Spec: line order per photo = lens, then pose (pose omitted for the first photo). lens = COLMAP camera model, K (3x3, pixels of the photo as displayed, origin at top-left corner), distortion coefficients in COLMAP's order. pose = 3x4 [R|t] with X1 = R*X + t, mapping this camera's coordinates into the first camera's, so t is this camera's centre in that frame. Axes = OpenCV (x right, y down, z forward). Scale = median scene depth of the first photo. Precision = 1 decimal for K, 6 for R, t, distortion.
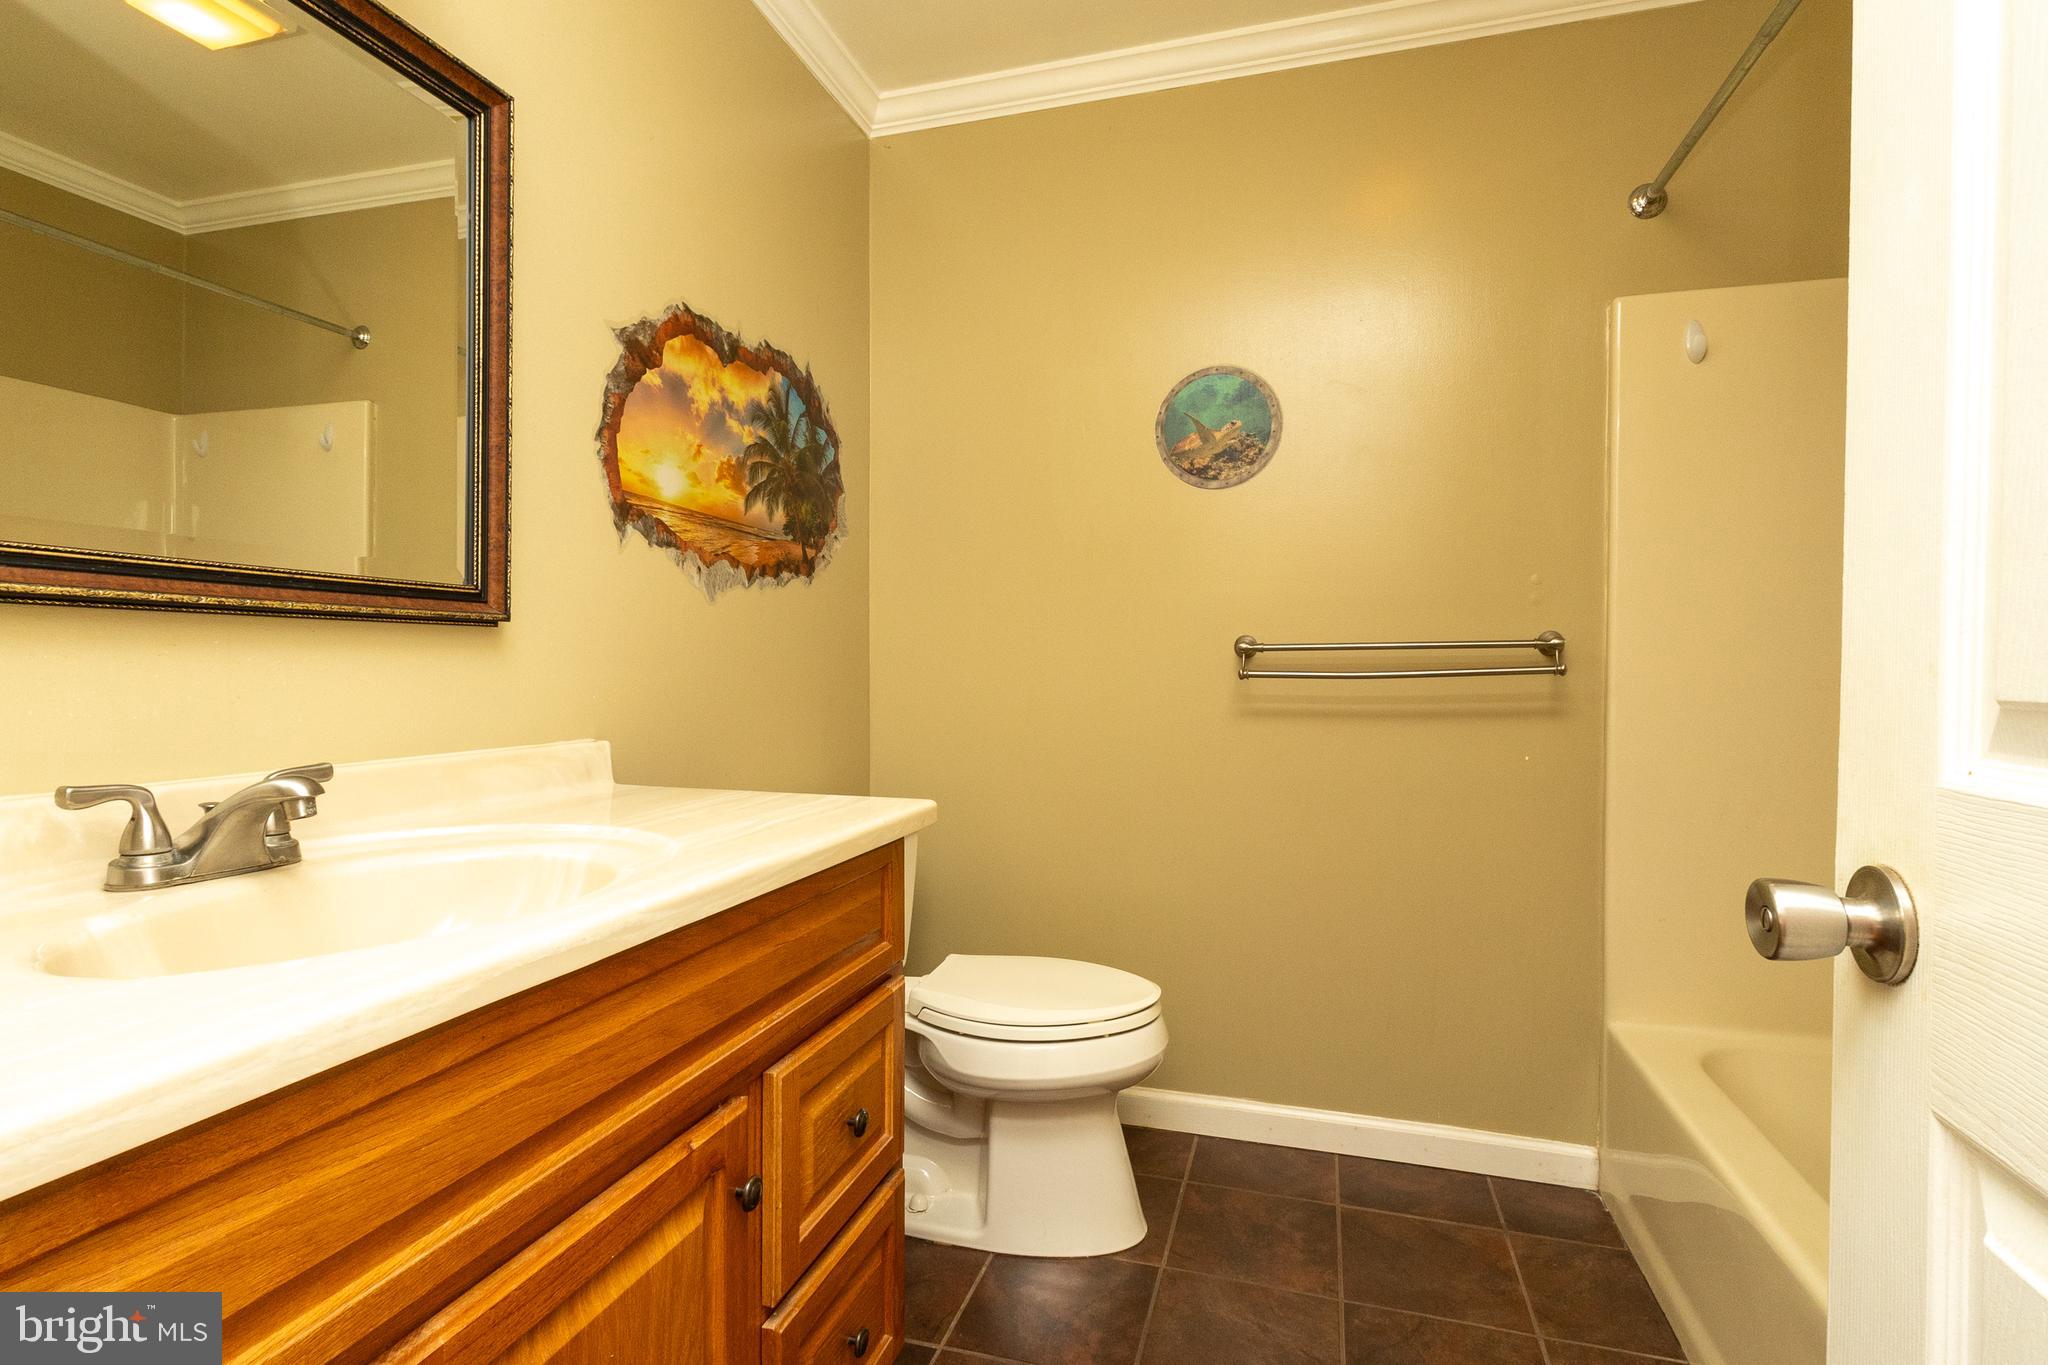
lens RADIAL K [[963.3, 0, 1027.1], [0, 963.3, 676.4], [0, 0, 1]] dist [0.001094, -0.000715]
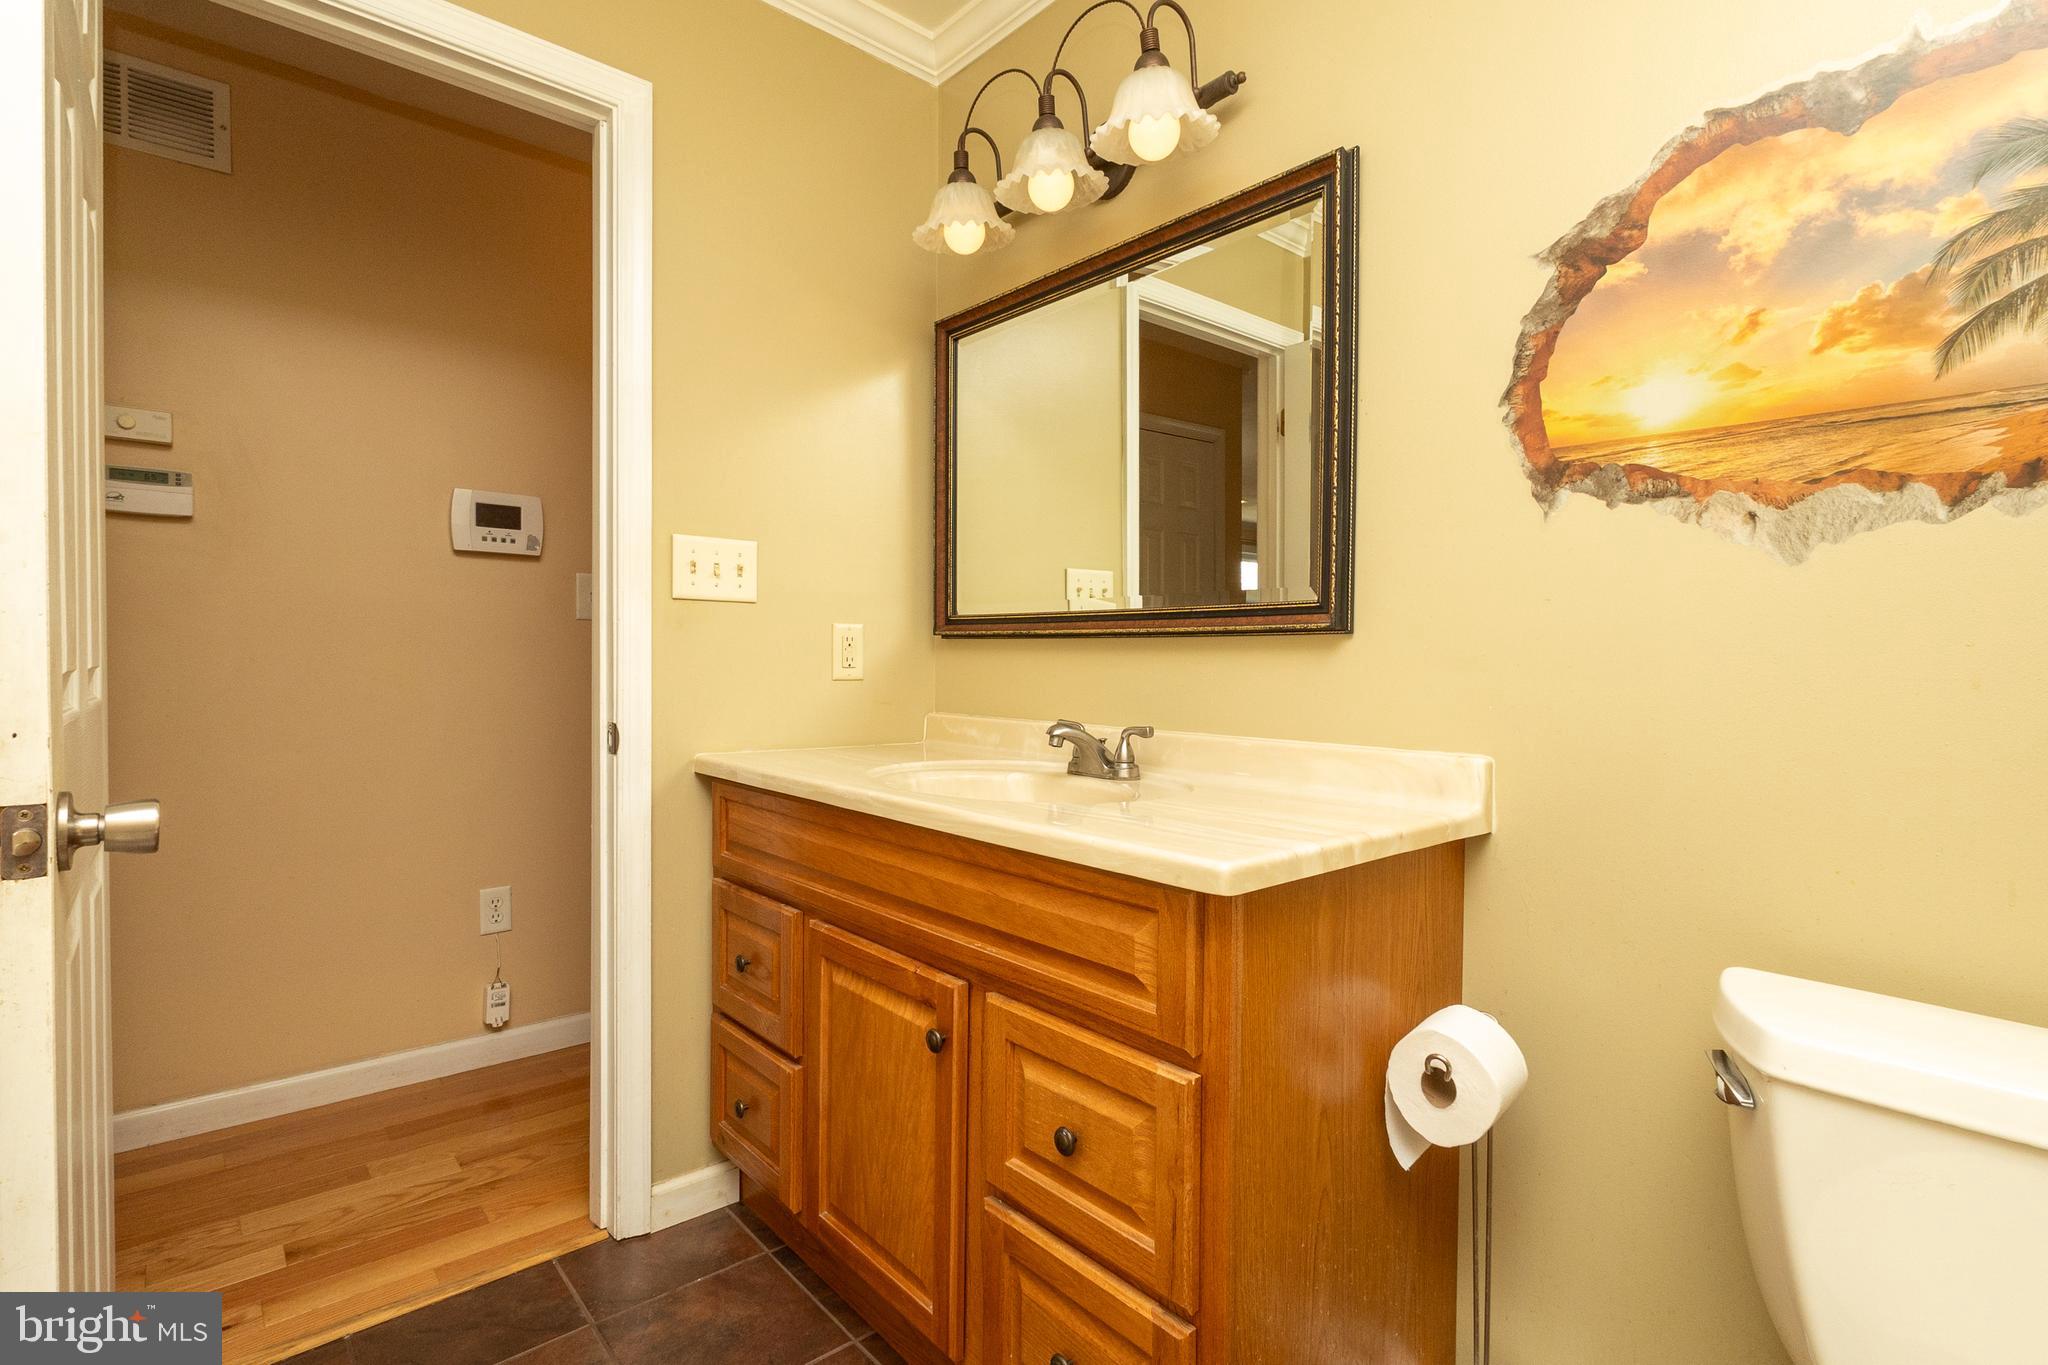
lens RADIAL K [[963.3, 0, 1022.9], [0, 963.3, 671.9], [0, 0, 1]] dist [0.001094, -0.000715]
pose [[-0.532478, 0.000589, -0.846444, 0.435463], [-0.021662, 0.999663, 0.014322, -0.011640], [0.846167, 0.025961, -0.532286, 0.963797]]
